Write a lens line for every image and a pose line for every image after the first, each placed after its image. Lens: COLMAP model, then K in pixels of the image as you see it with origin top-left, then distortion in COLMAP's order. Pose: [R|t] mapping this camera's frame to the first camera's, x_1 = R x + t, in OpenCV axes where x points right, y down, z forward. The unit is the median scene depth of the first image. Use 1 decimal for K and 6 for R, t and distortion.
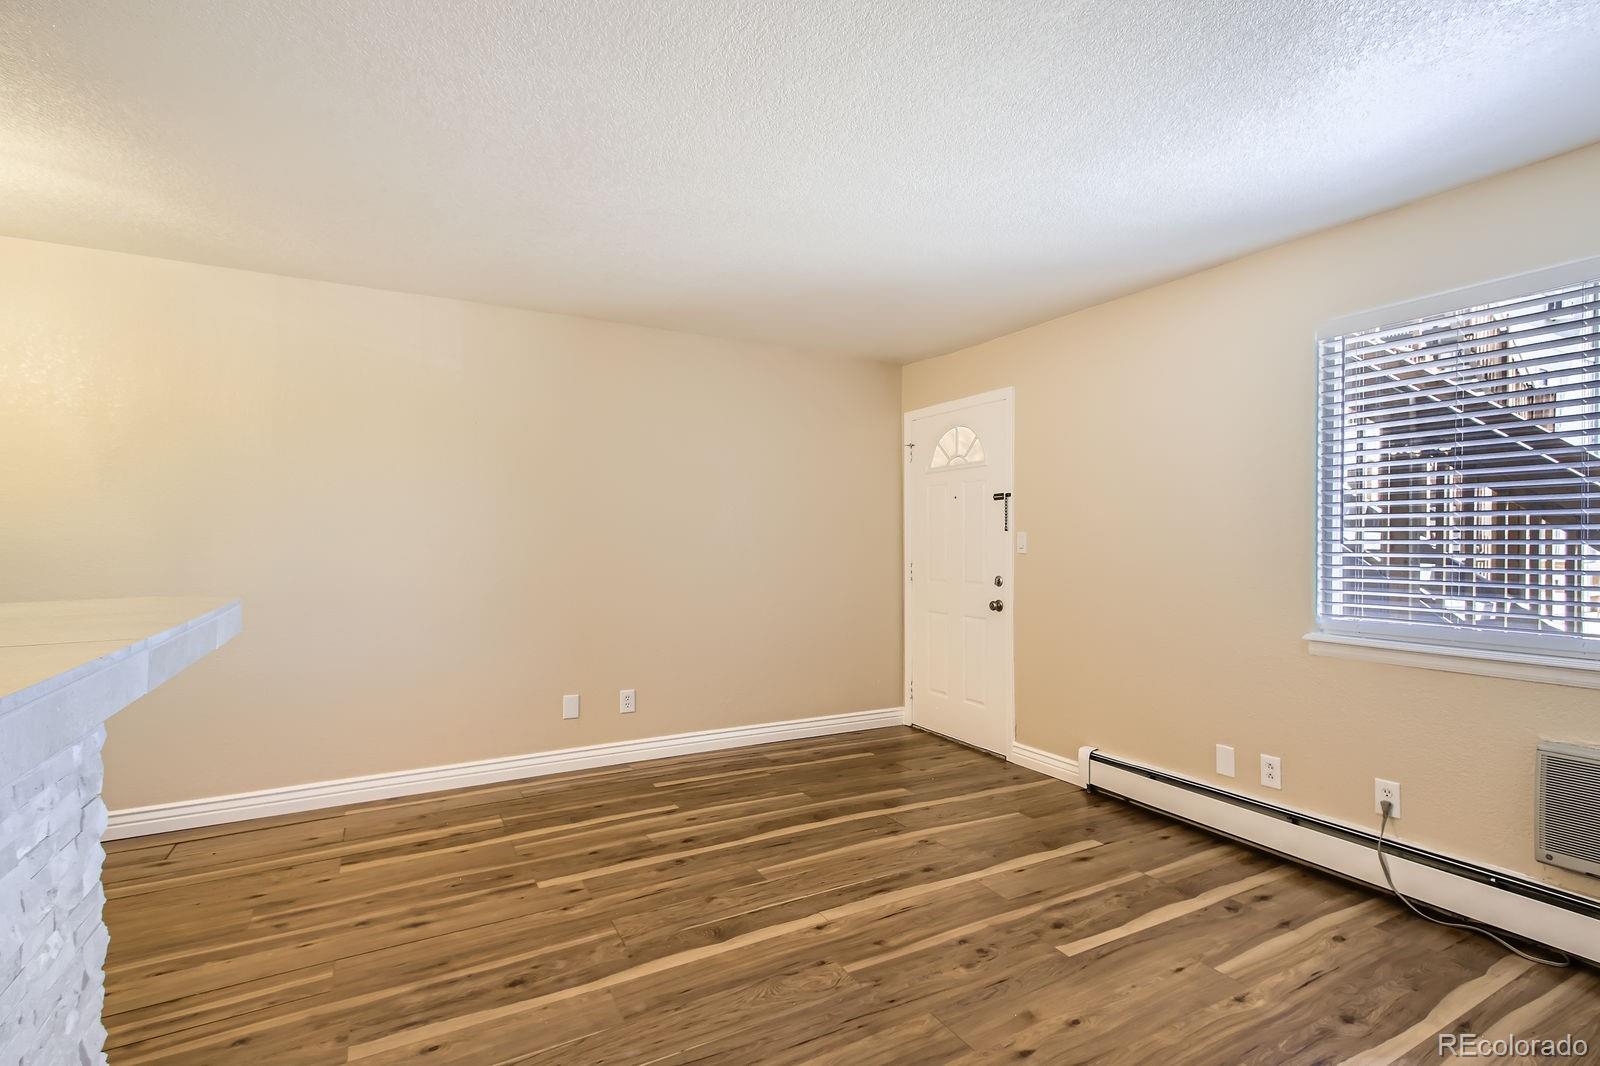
lens RADIAL K [[767.9, 0, 845.9], [0, 767.9, 546.1], [0, 0, 1]] dist [0.002111, -0.000125]
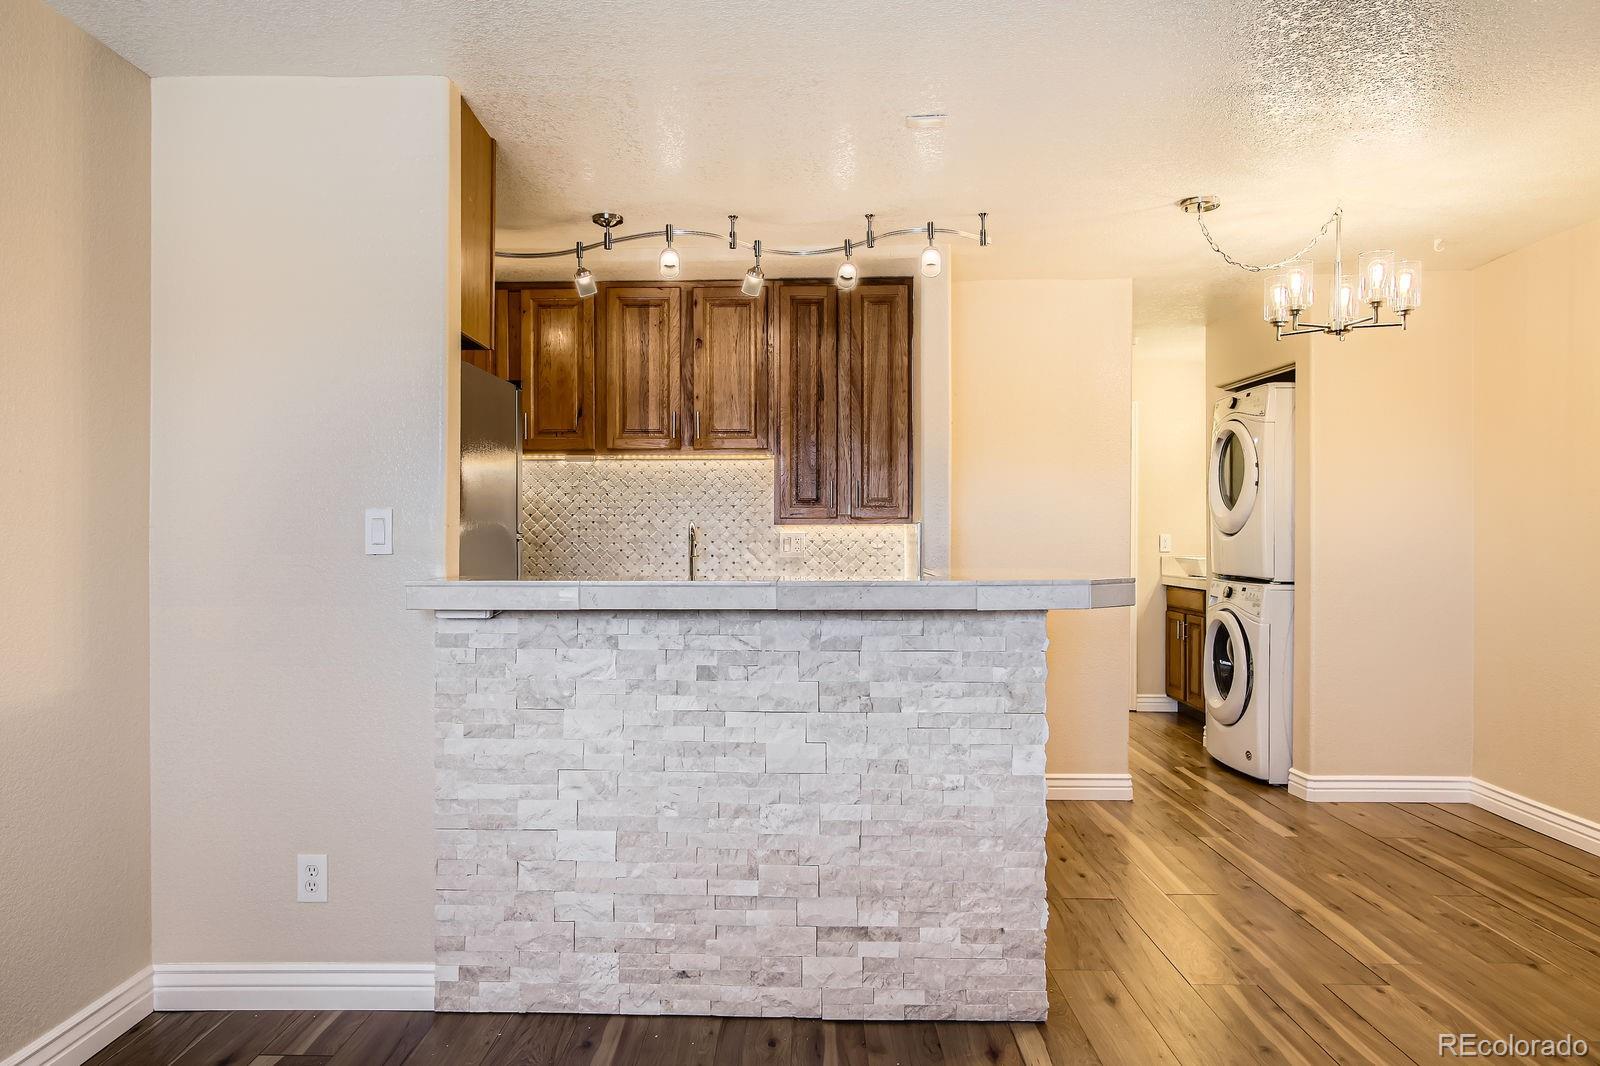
lens RADIAL K [[1066.7, 0, 768.4], [0, 1066.7, 536.0], [0, 0, 1]] dist [-0.003275, 0.002970]
pose [[-0.546625, 0.003850, -0.837369, 0.371176], [-0.004726, 0.999959, 0.007683, -0.003114], [0.837364, 0.008157, -0.546585, 0.667266]]
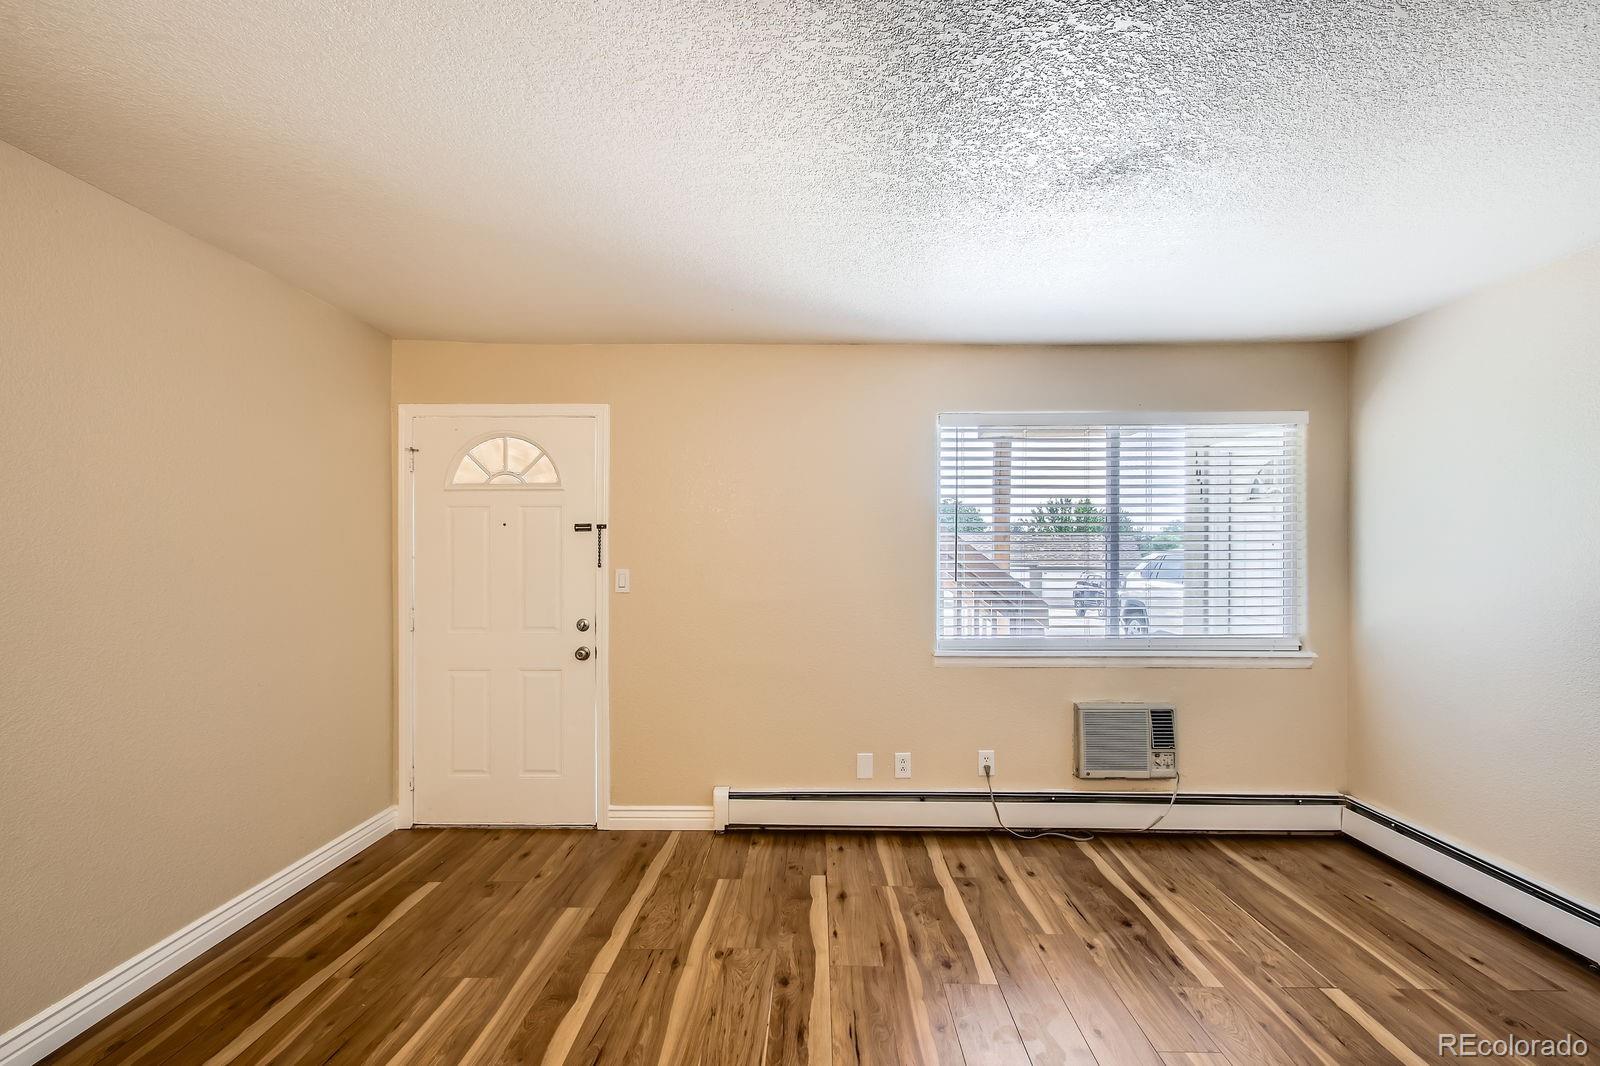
lens RADIAL K [[725.4, 0, 803.9], [0, 725.4, 551.7], [0, 0, 1]] dist [0.008686, -0.000005]
pose [[0.525848, 0.000750, 0.850578, -0.477099], [0.004776, 0.999981, -0.003834, -0.042712], [-0.850565, 0.006078, 0.525834, 0.467502]]
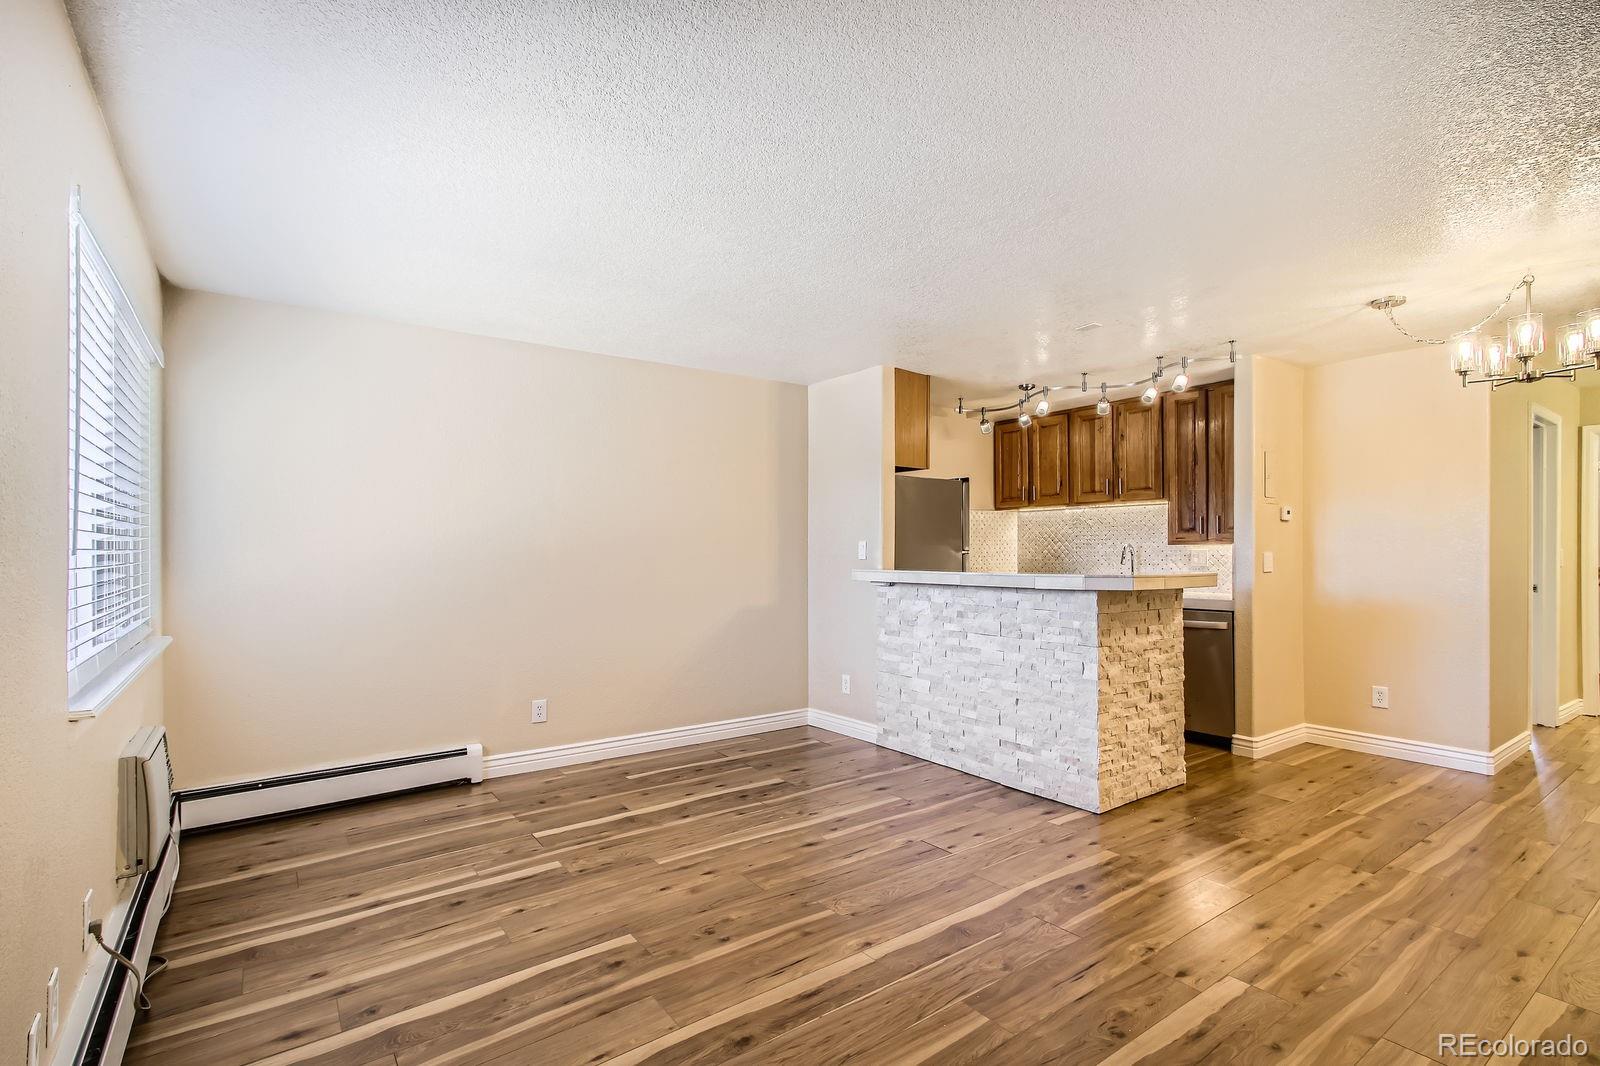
lens RADIAL K [[743.4, 0, 807.0], [0, 743.4, 548.8], [0, 0, 1]] dist [0.001136, -0.000196]
pose [[-0.995811, 0.003530, -0.091366, 0.091568], [0.003183, 0.999987, 0.003948, -0.007495], [0.091379, 0.003641, -0.995810, 1.385350]]
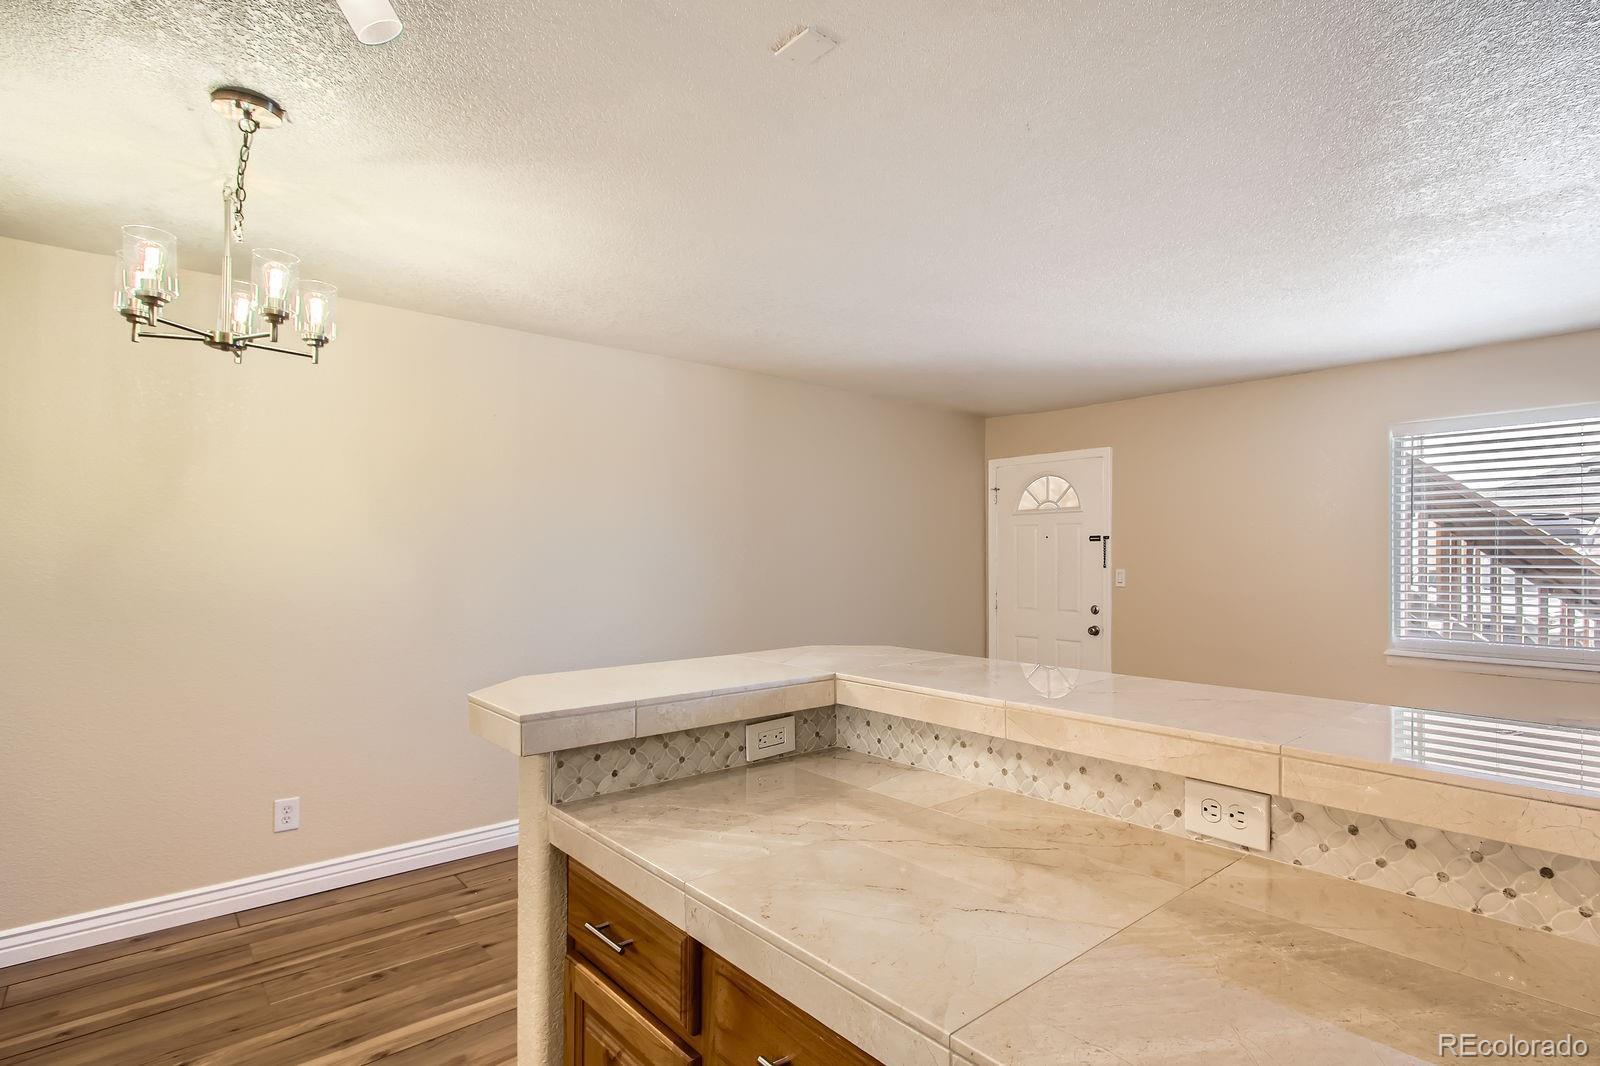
lens RADIAL K [[805.8, 0, 882.7], [0, 805.8, 546.2], [0, 0, 1]] dist [0.002486, -0.000862]
pose [[0.977140, 0.005449, 0.212526, -0.501336], [-0.001407, 0.999815, -0.019166, -0.036736], [-0.212591, 0.018429, 0.976968, -0.187503]]
